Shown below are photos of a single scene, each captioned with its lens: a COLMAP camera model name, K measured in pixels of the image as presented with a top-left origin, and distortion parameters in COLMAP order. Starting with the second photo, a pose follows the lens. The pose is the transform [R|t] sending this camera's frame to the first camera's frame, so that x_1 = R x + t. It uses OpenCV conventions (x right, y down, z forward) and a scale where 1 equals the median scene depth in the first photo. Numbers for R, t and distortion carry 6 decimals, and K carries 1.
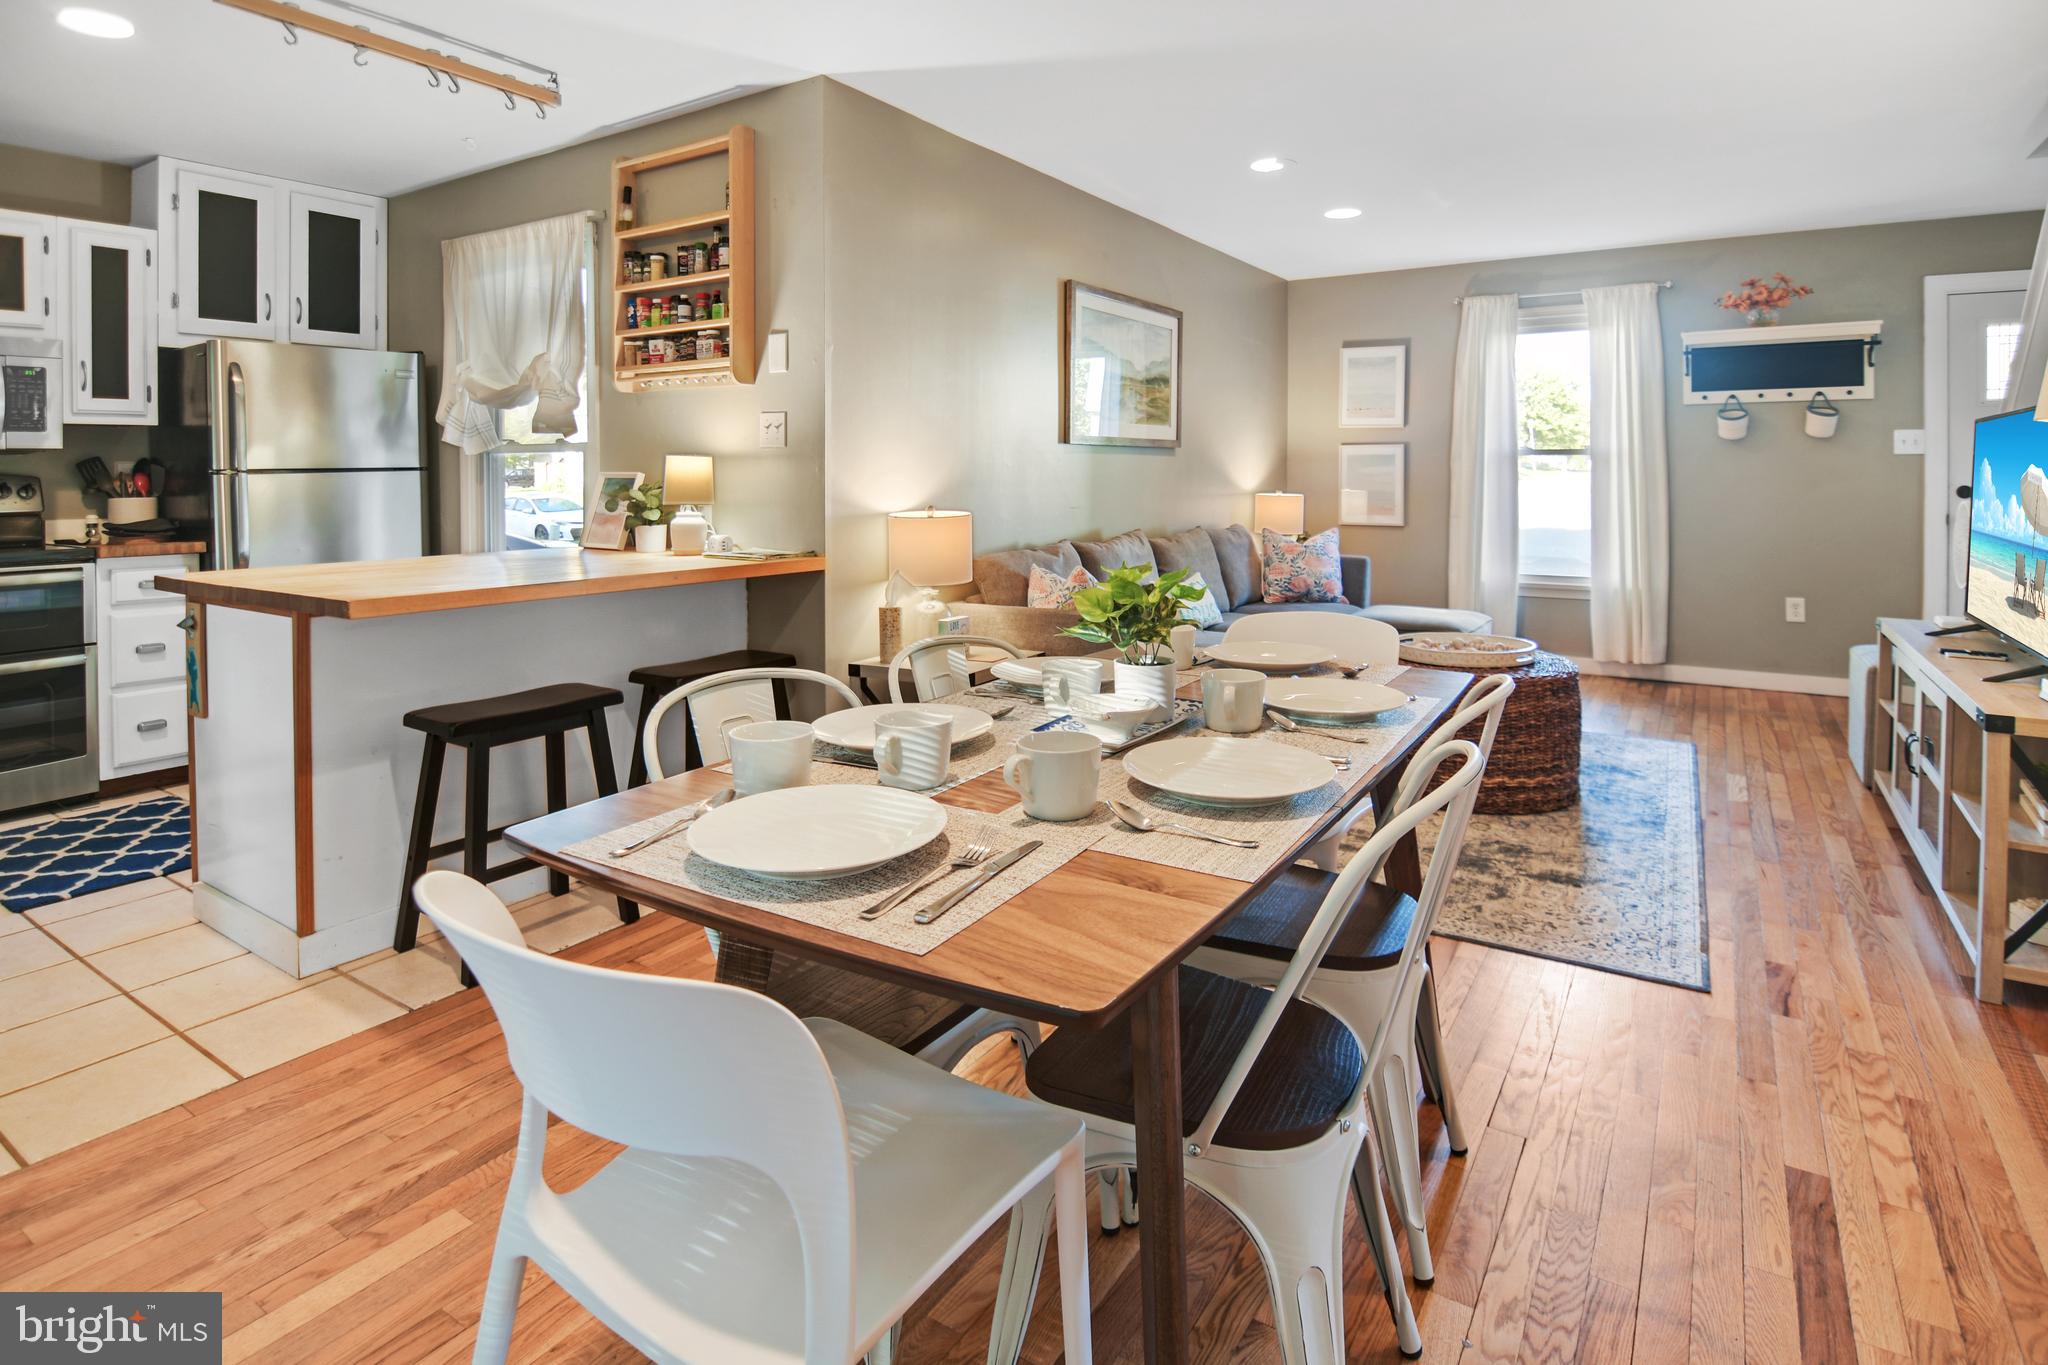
lens RADIAL K [[1021.2, 0, 1067.6], [0, 1021.2, 479.4], [0, 0, 1]] dist [-0.012742, -0.003565]
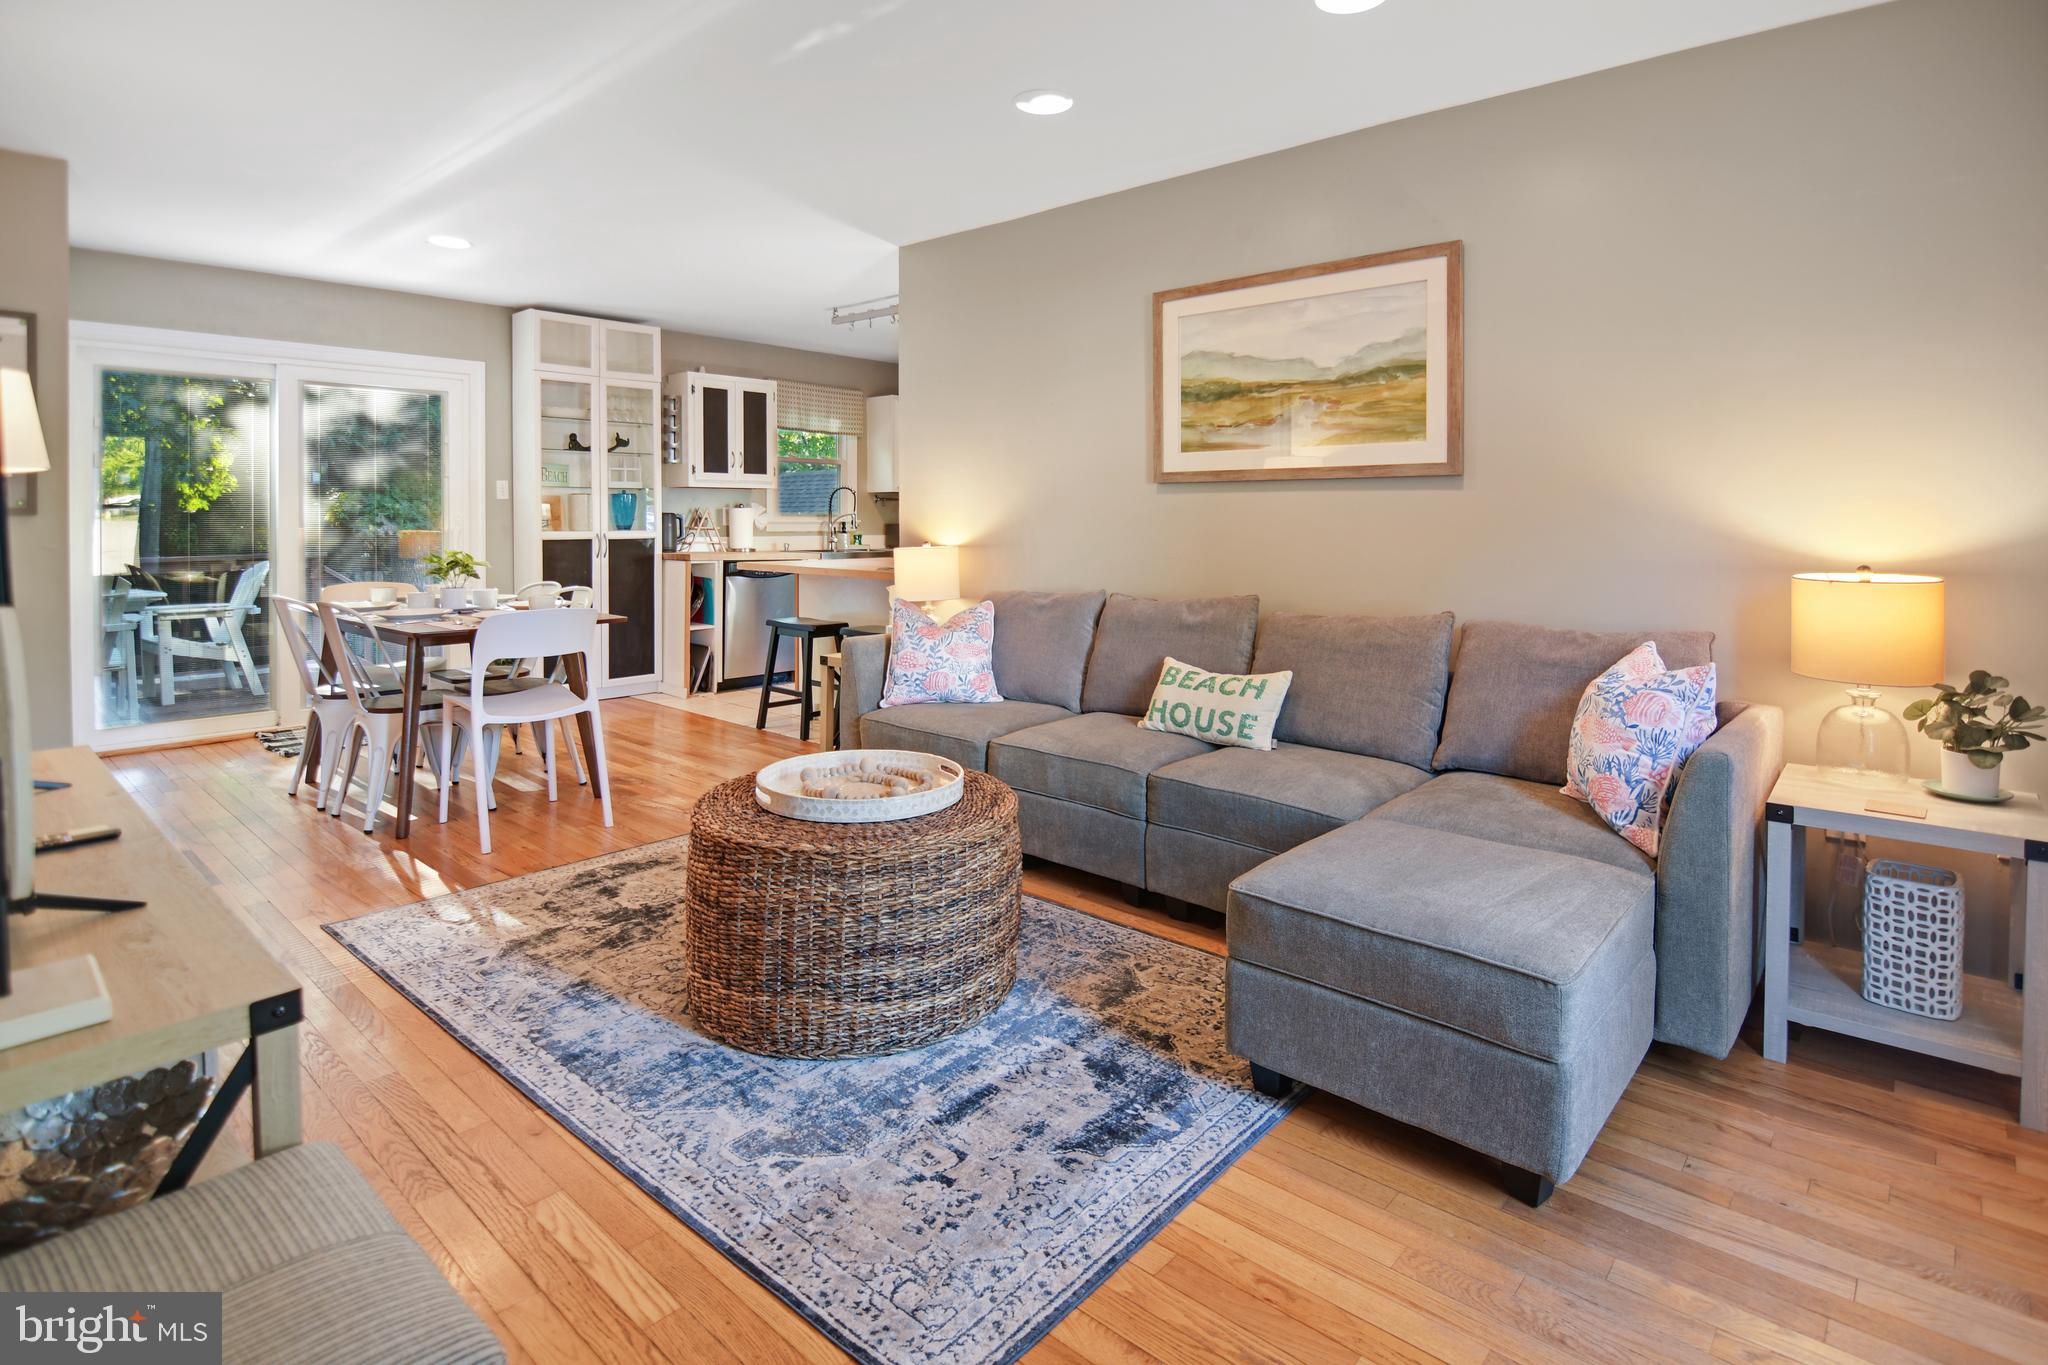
lens RADIAL K [[1021.2, 0, 1009.7], [0, 1021.2, 533.8], [0, 0, 1]] dist [-0.012742, -0.003565]
pose [[-0.166534, 0.014448, -0.985930, 1.053129], [-0.017823, 0.999685, 0.017660, -0.005760], [0.985875, 0.020513, -0.166224, 1.232942]]
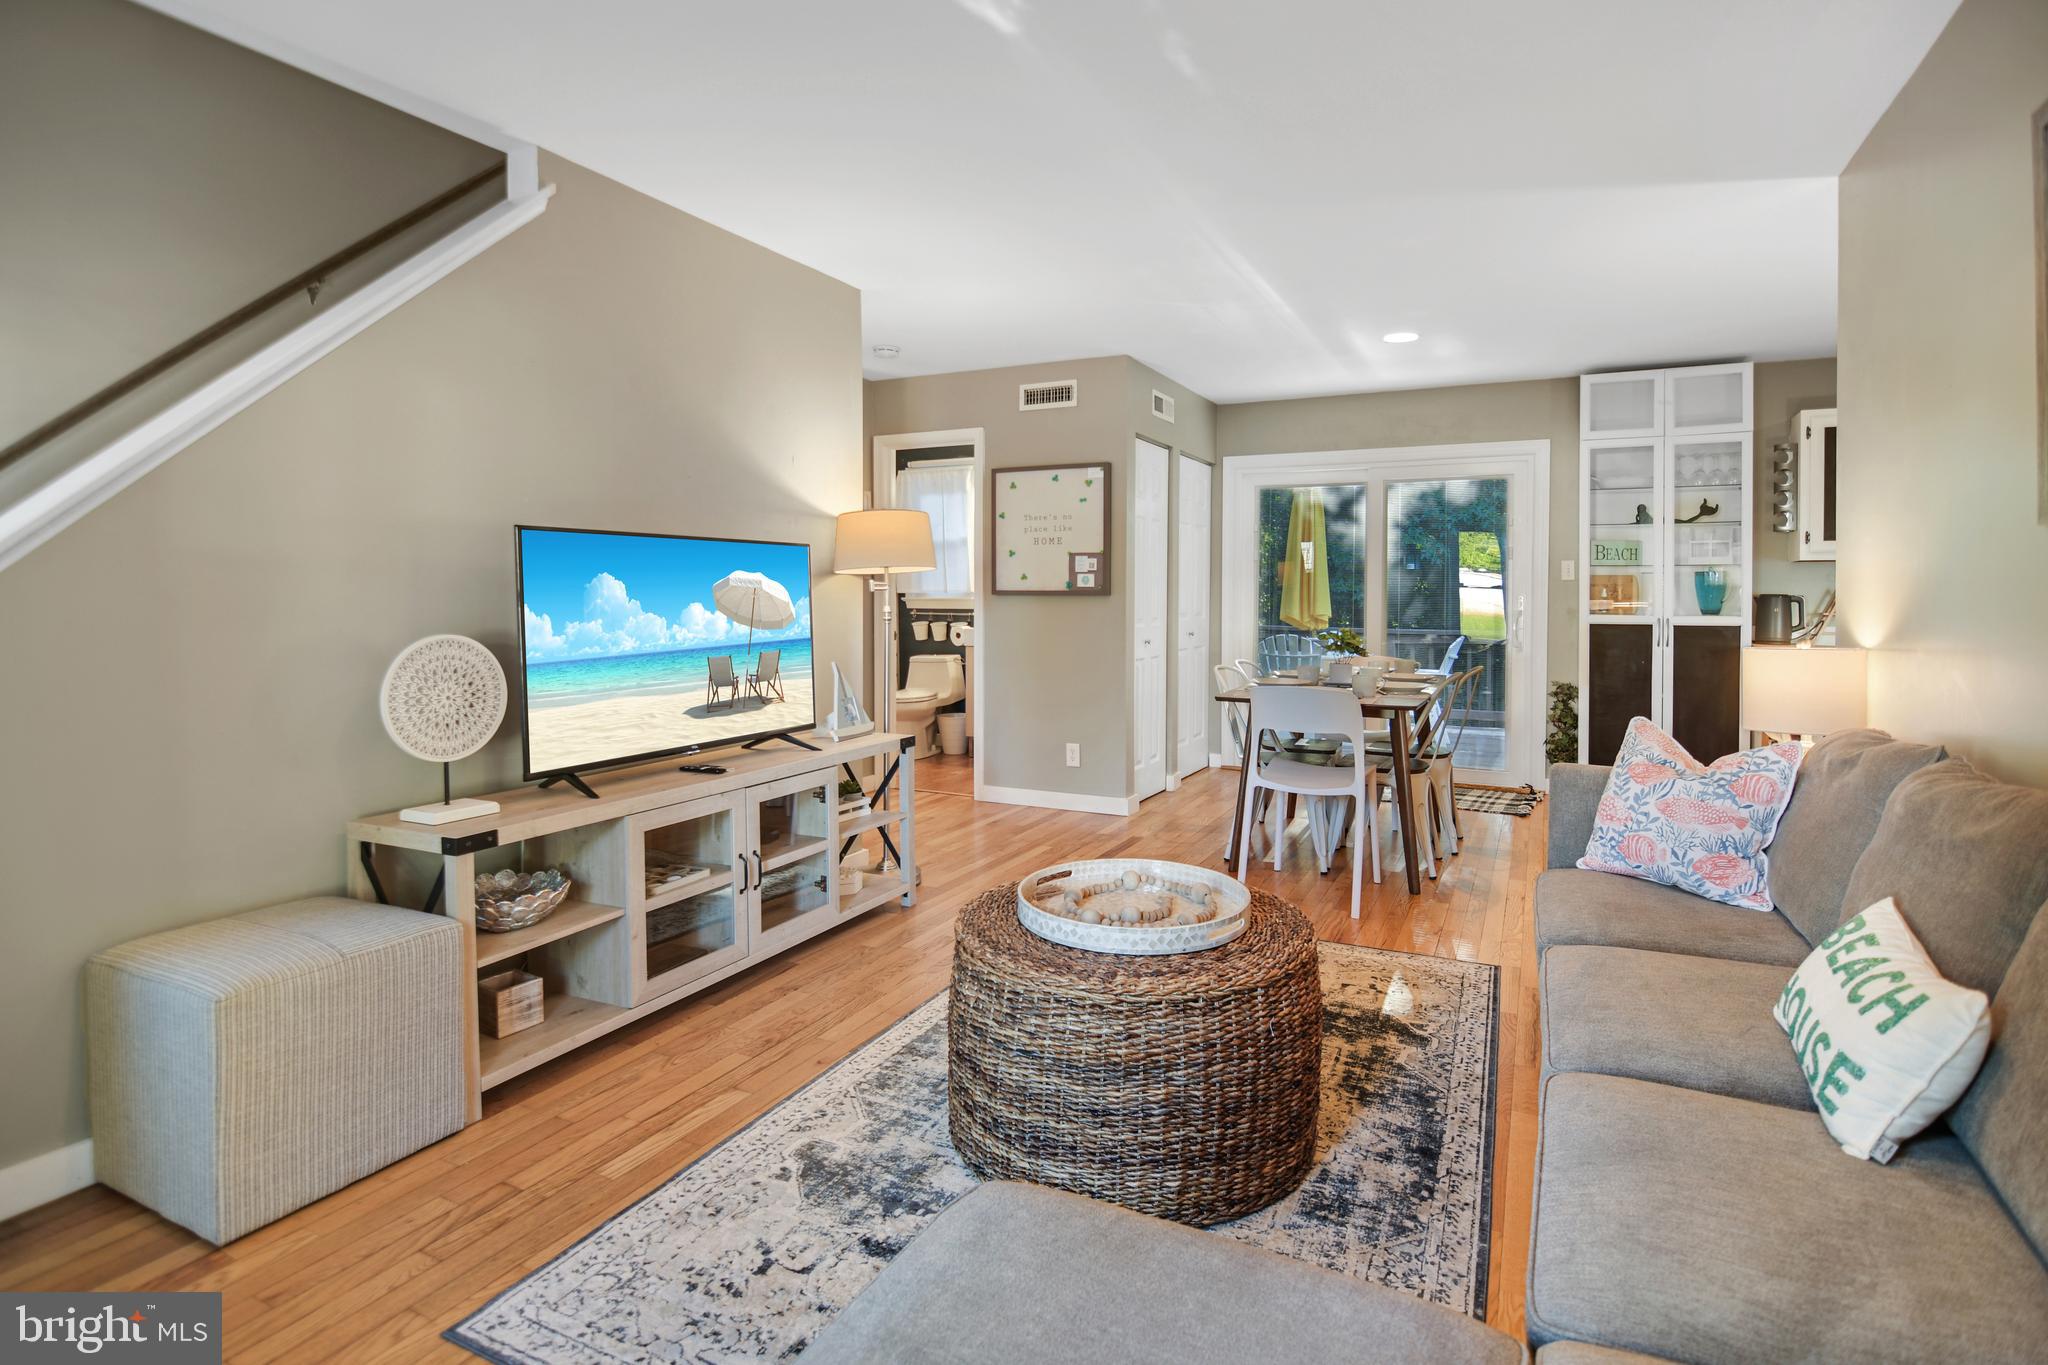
lens RADIAL K [[1021.2, 0, 1096.0], [0, 1021.2, 610.0], [0, 0, 1]] dist [-0.012742, -0.003565]
pose [[-0.989372, -0.005129, -0.145315, 0.506666], [-0.009765, 0.999465, 0.031202, -0.013377], [0.145077, 0.032289, -0.988893, 1.607882]]
